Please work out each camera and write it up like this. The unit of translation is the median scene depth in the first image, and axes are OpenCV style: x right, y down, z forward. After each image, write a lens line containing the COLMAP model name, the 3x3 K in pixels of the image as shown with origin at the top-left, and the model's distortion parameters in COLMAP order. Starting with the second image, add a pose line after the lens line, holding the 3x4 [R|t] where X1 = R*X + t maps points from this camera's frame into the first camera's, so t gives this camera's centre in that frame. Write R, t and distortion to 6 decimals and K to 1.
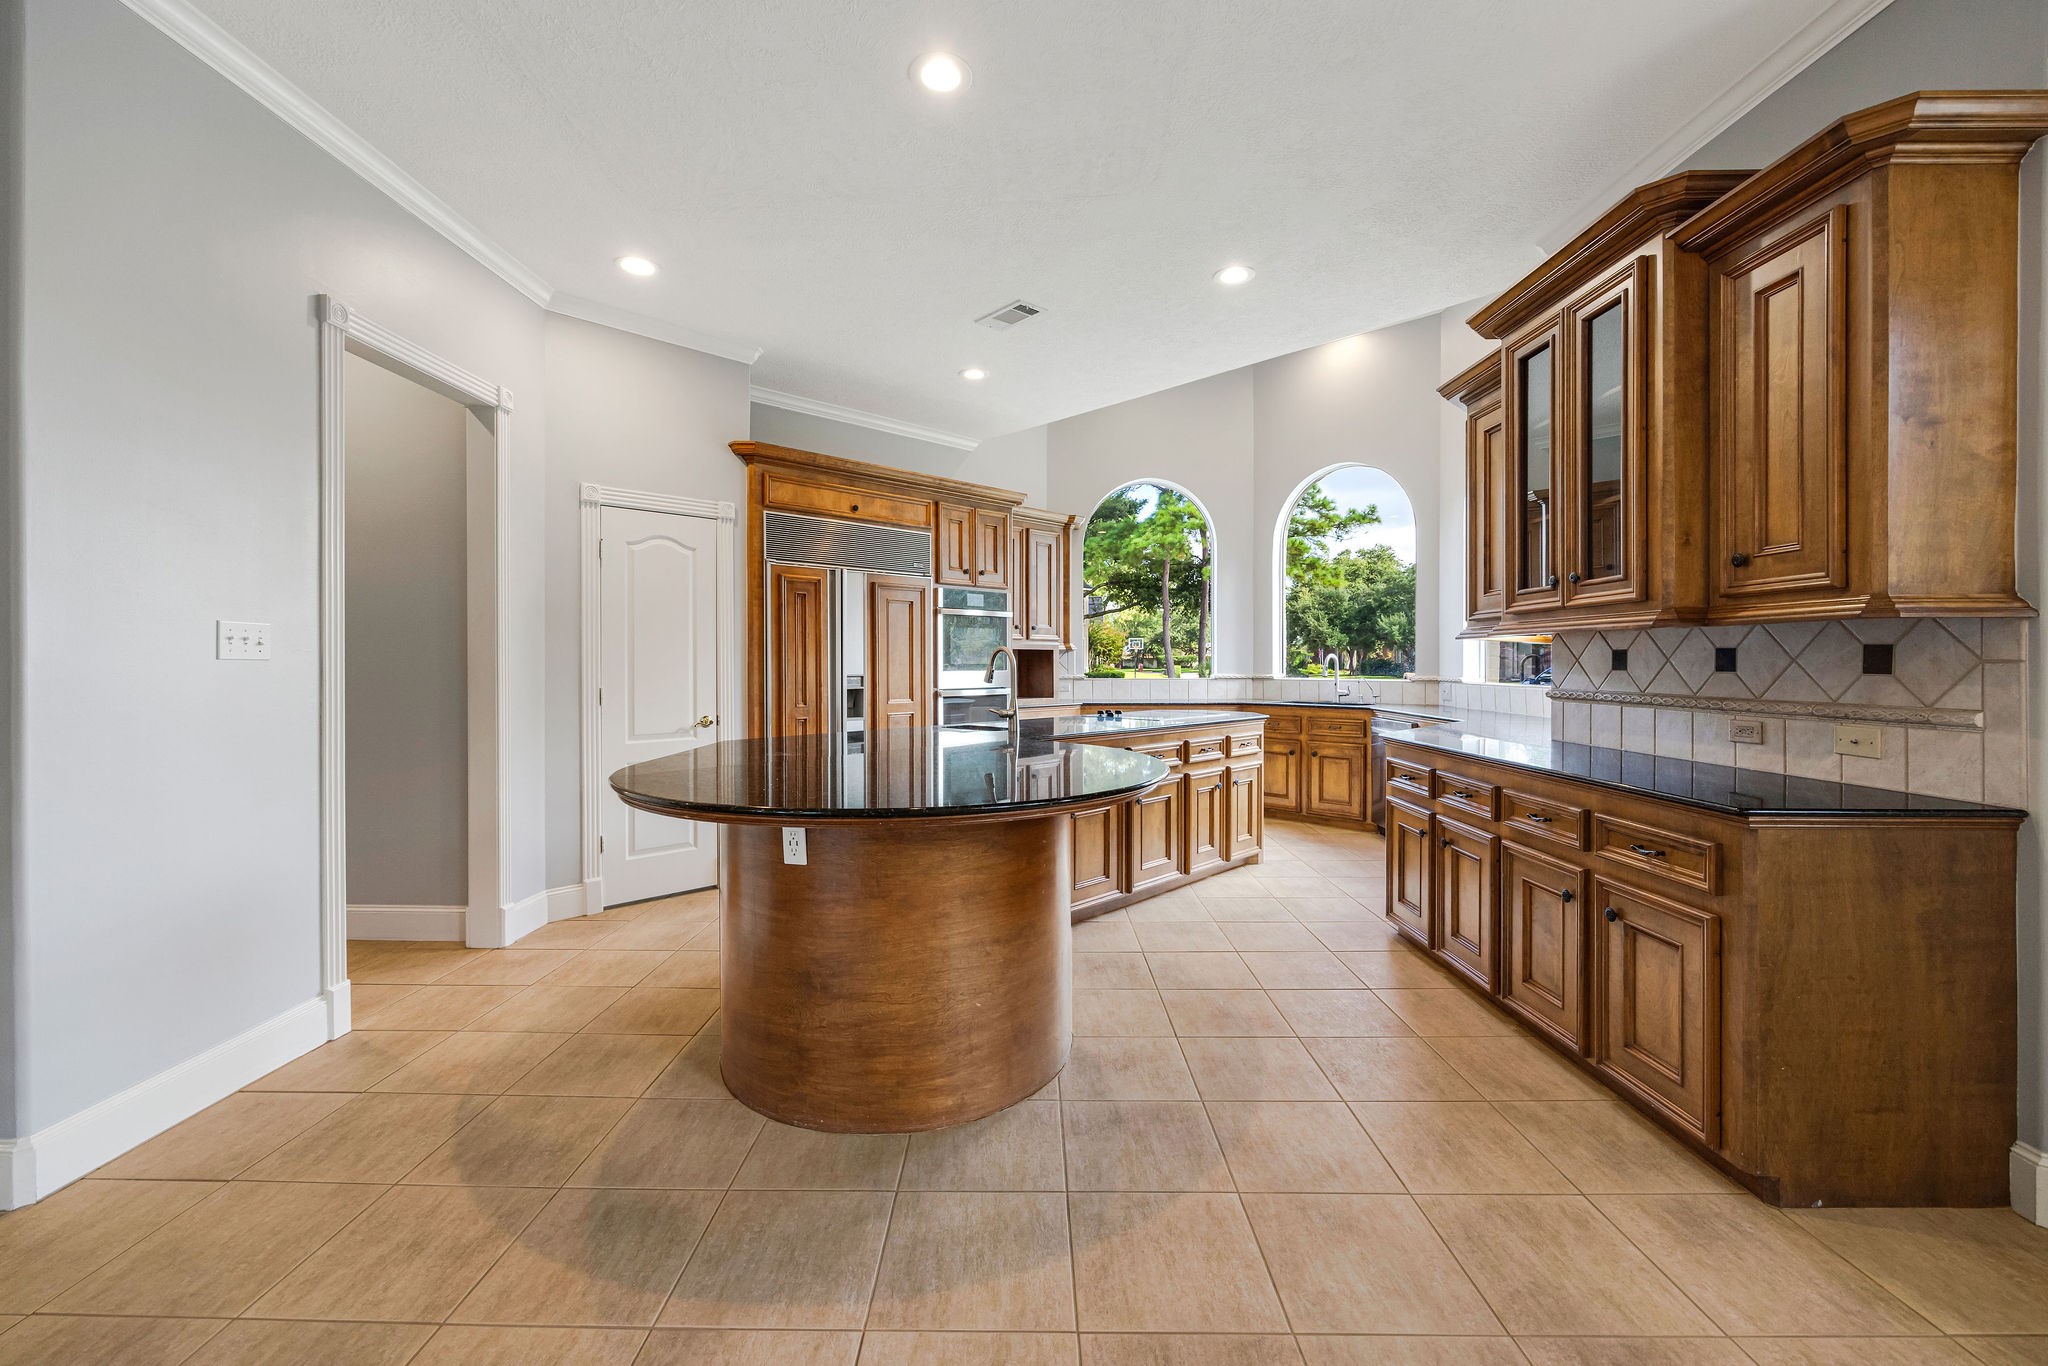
lens RADIAL K [[832.9, 0, 1026.9], [0, 832.9, 672.9], [0, 0, 1]] dist [0.000499, 0.000253]
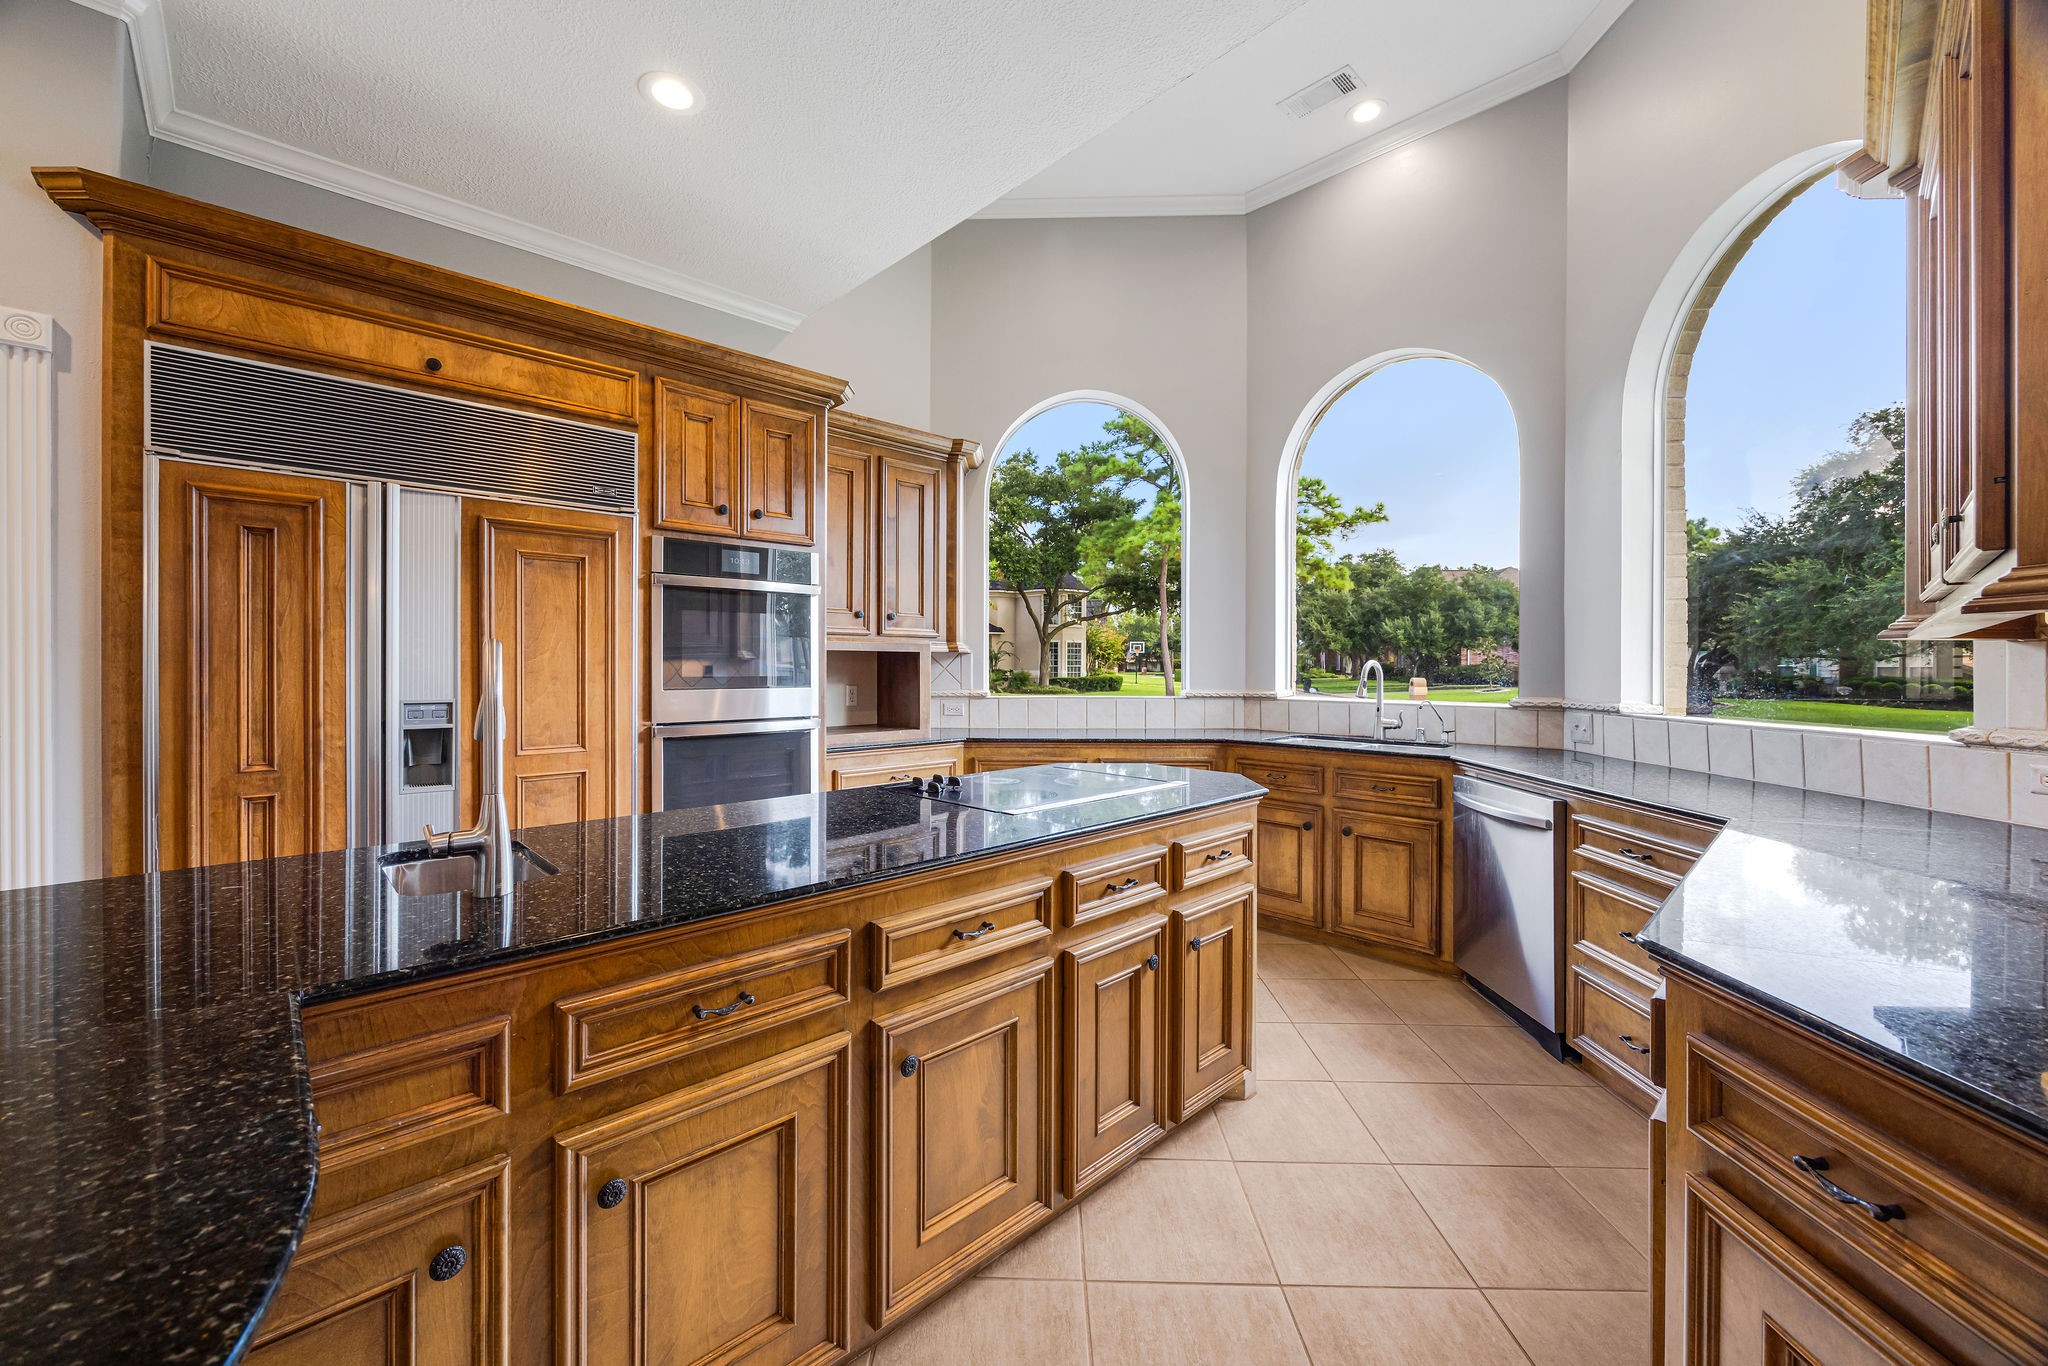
lens RADIAL K [[832.9, 0, 1017.8], [0, 832.9, 674.5], [0, 0, 1]] dist [0.000499, 0.000253]
pose [[0.999919, 0.003644, -0.012169, 0.121222], [-0.003668, 0.999991, -0.001950, -0.010880], [0.012162, 0.001995, 0.999924, 0.413057]]
